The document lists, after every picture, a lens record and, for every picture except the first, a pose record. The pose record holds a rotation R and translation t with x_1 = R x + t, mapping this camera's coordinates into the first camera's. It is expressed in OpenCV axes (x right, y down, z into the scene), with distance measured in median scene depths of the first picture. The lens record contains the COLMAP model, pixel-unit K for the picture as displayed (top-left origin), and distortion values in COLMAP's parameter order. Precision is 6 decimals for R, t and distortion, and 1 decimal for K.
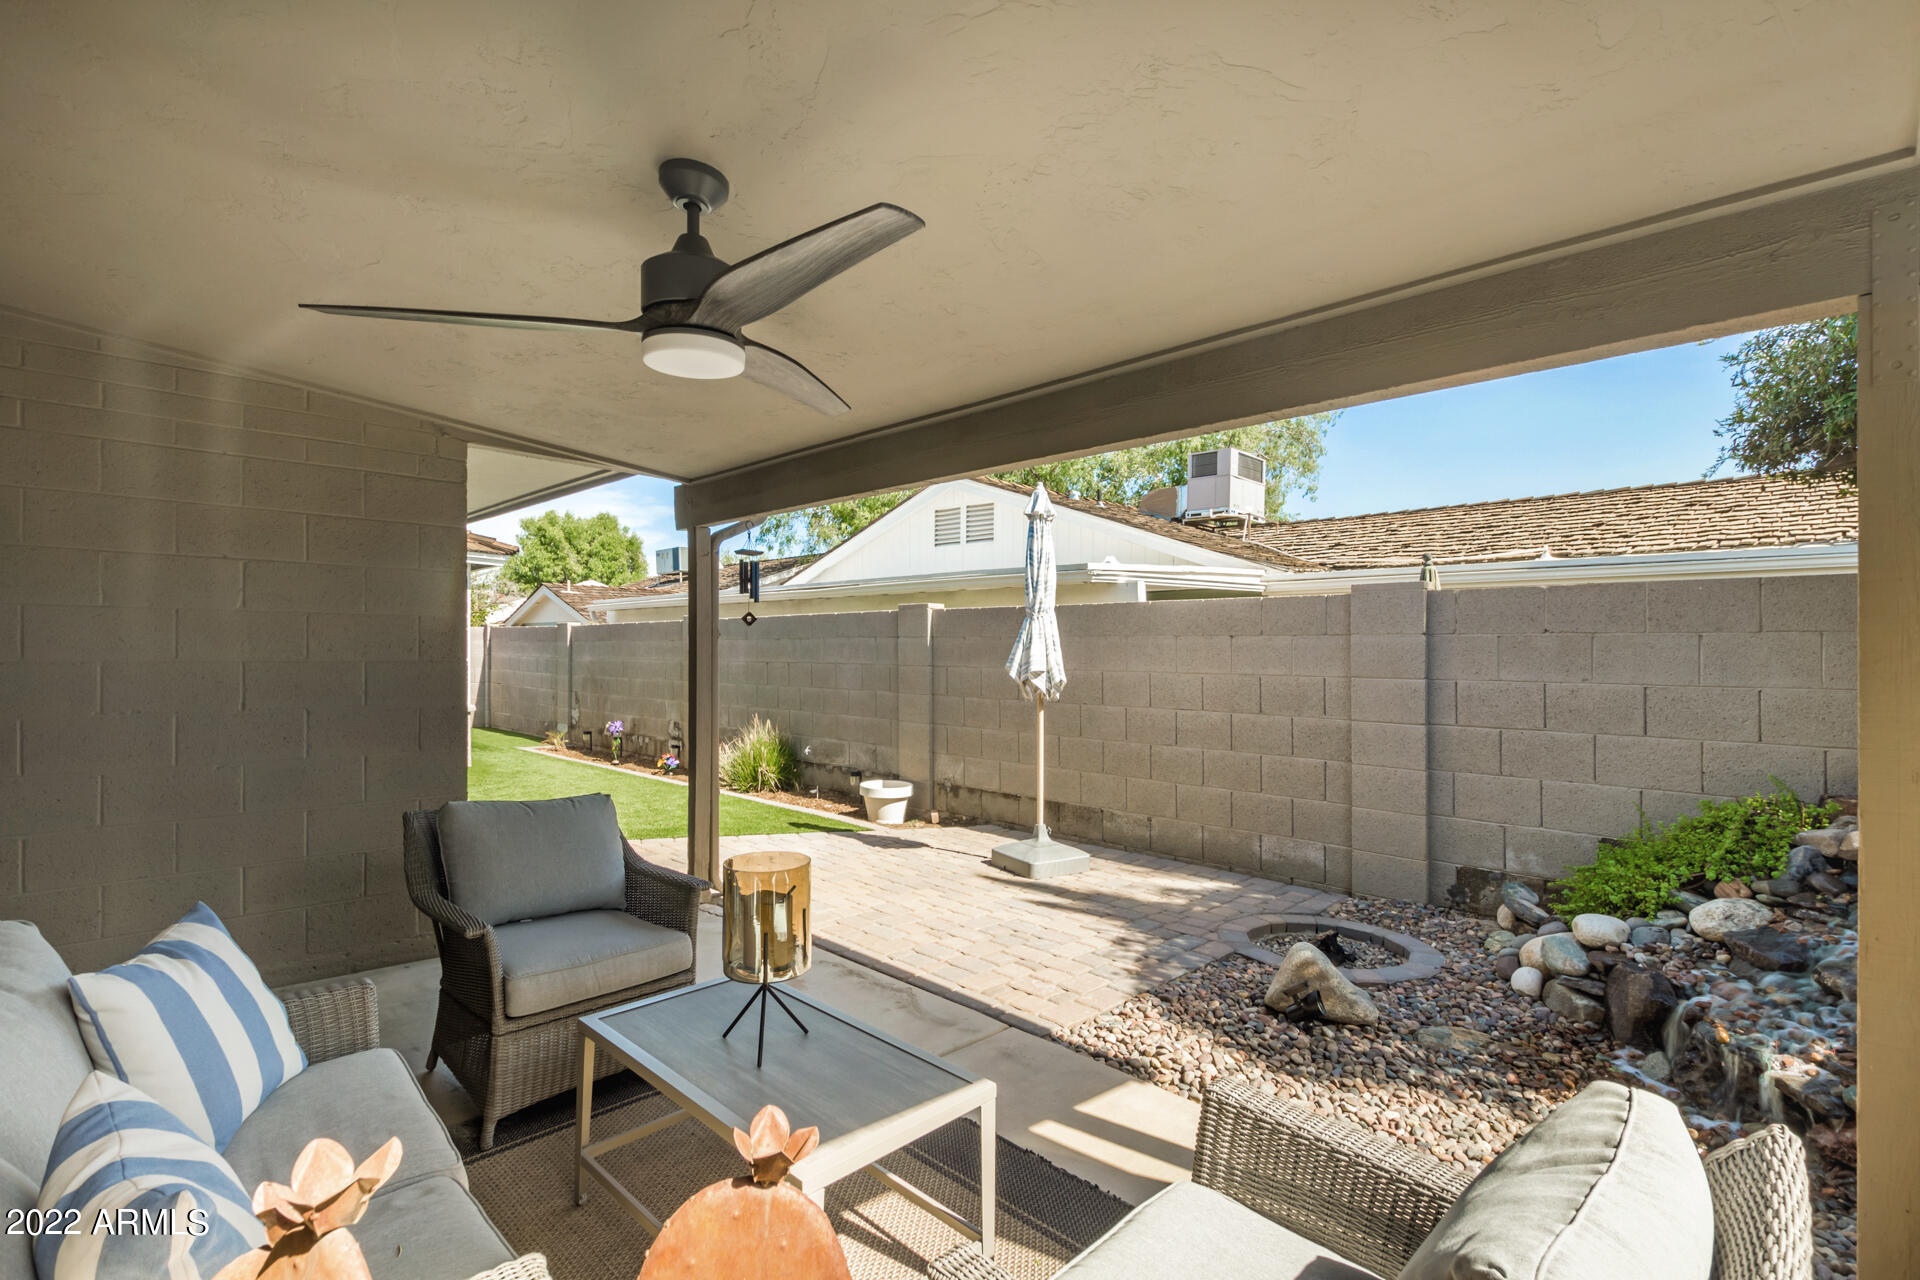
lens RADIAL K [[883.8, 0, 945.1], [0, 883.8, 637.4], [0, 0, 1]] dist [0.005933, -0.005060]
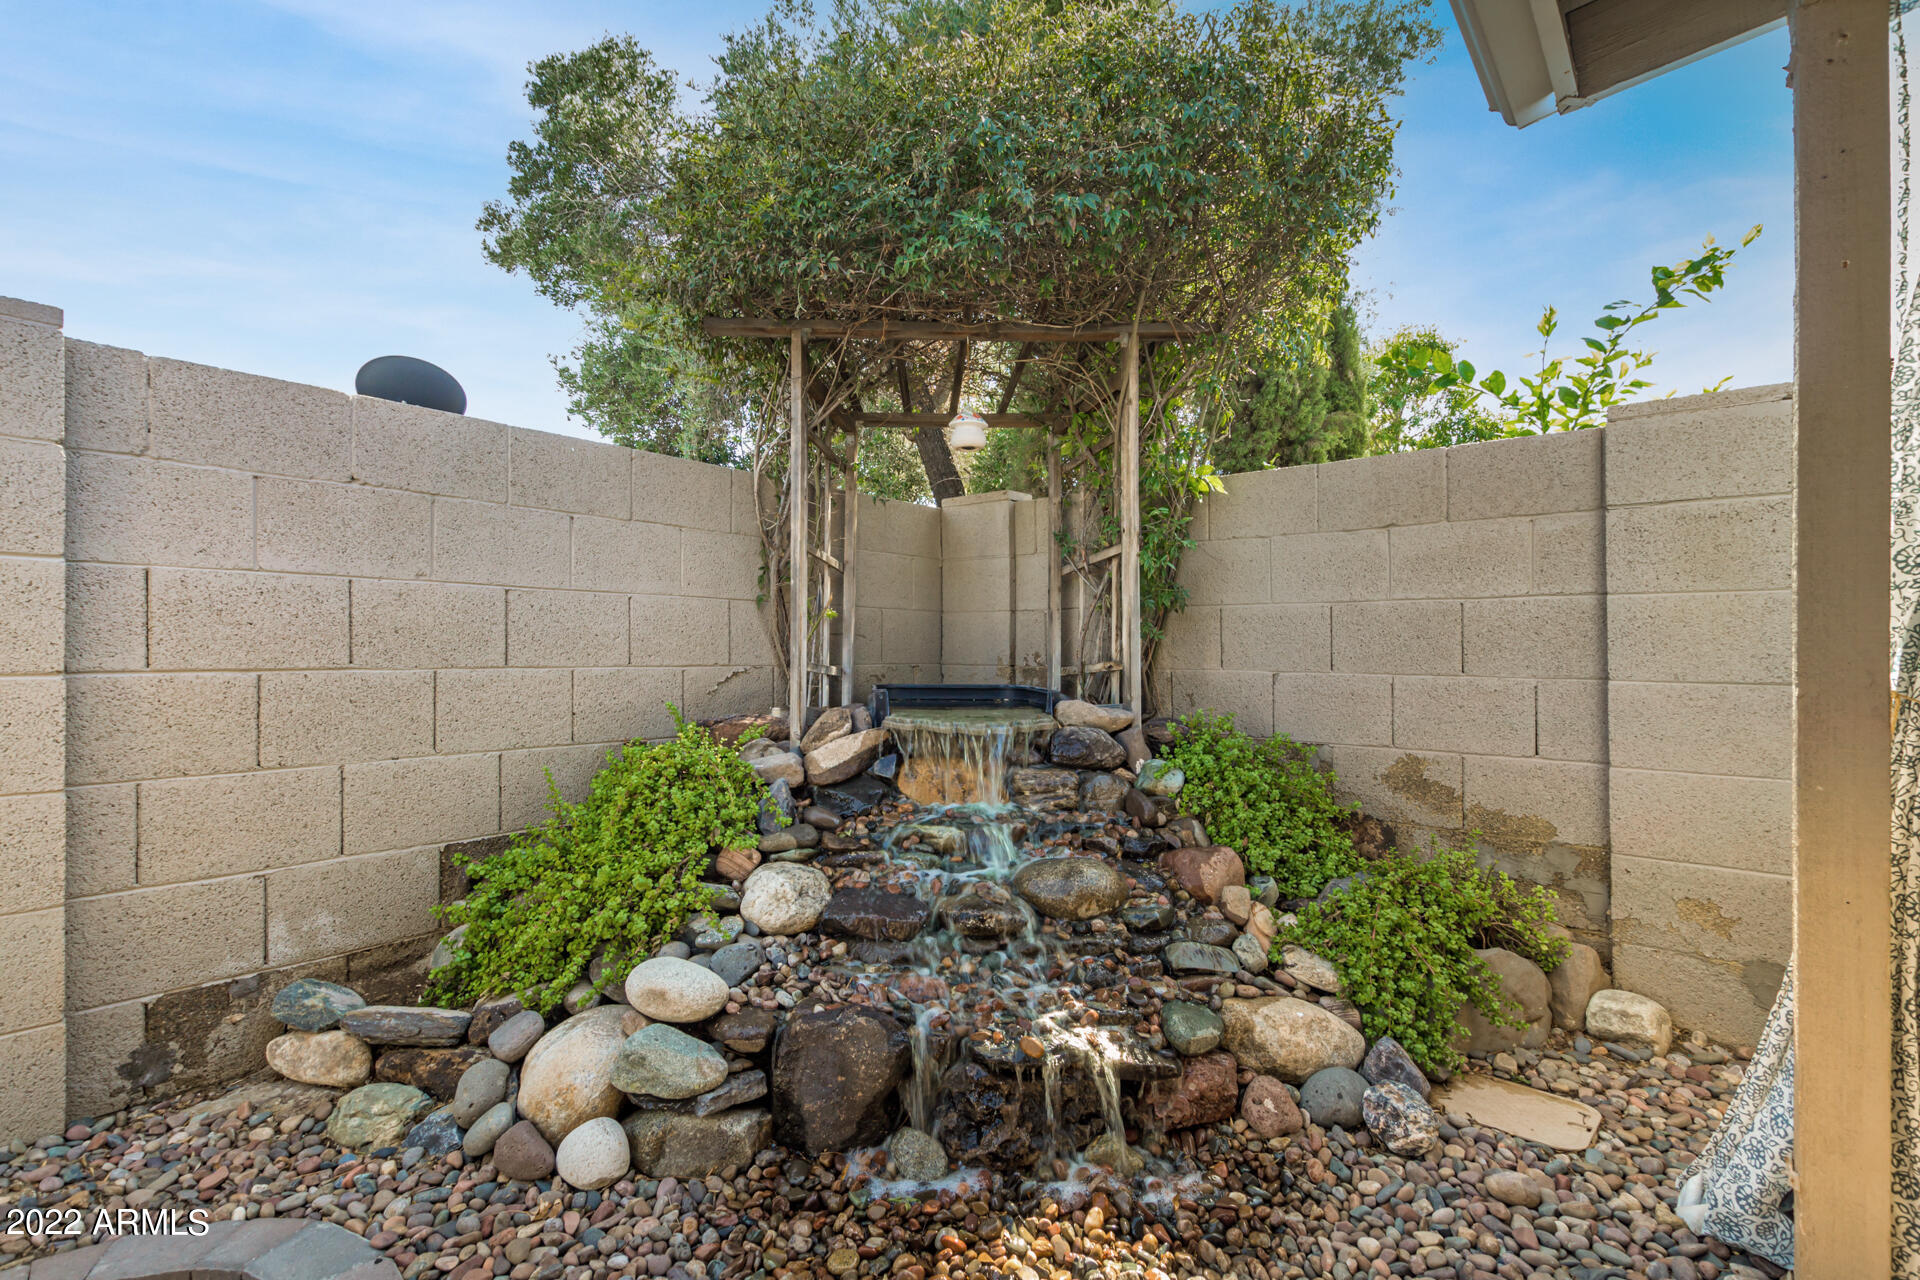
lens RADIAL K [[883.8, 0, 953.1], [0, 883.8, 640.3], [0, 0, 1]] dist [0.005933, -0.005060]
pose [[-0.104929, 0.007052, 0.994455, 0.113386], [-0.019669, 0.999765, -0.009165, 0.081207], [-0.994285, -0.020521, -0.104765, 0.661449]]
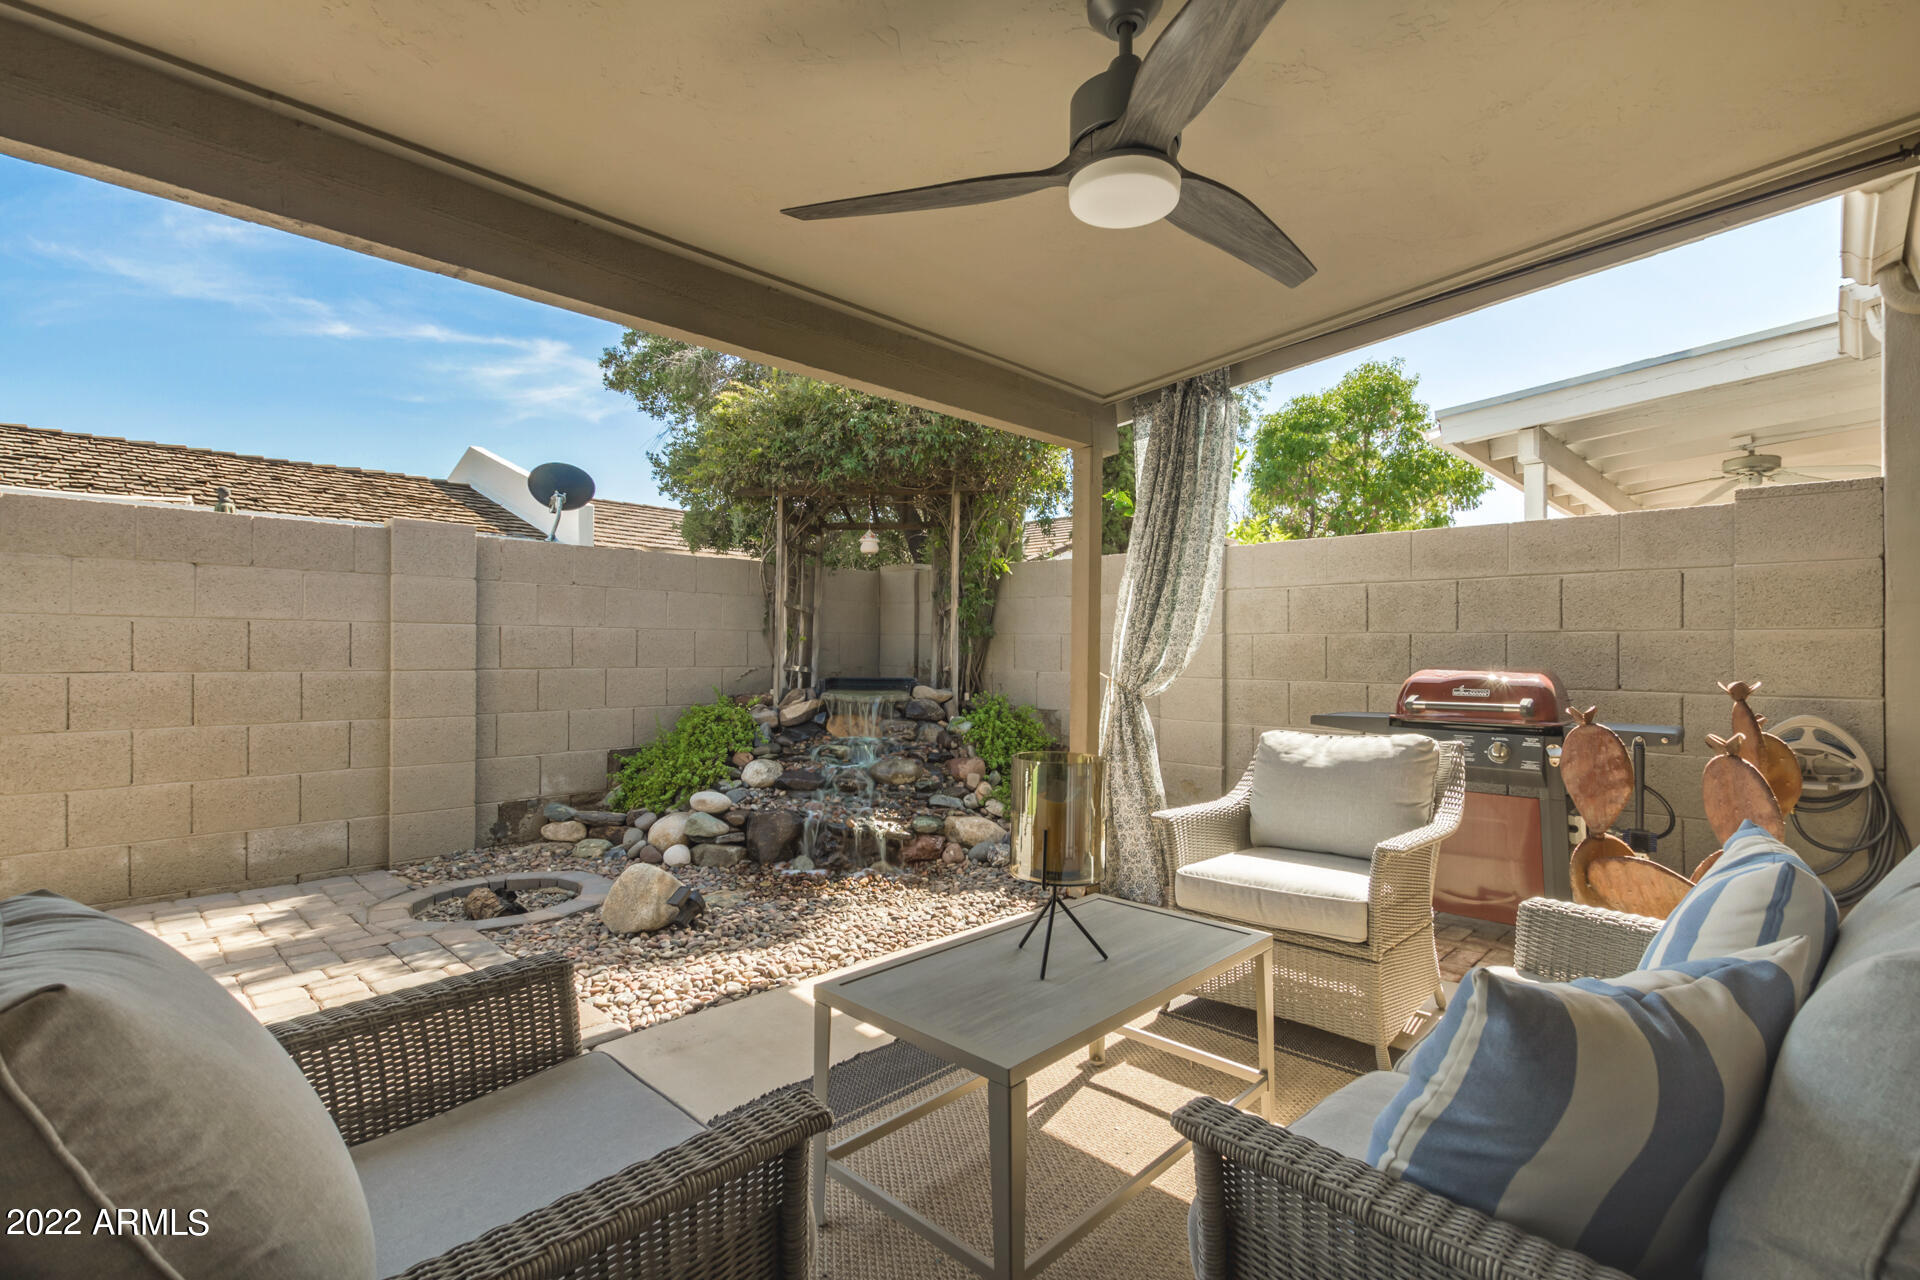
lens RADIAL K [[883.8, 0, 950.0], [0, 883.8, 621.7], [0, 0, 1]] dist [0.005933, -0.005060]
pose [[-0.023330, 0.025117, 0.999412, -0.478887], [-0.022516, 0.999418, -0.025643, 0.059322], [-0.999474, -0.023101, -0.022751, 0.497842]]
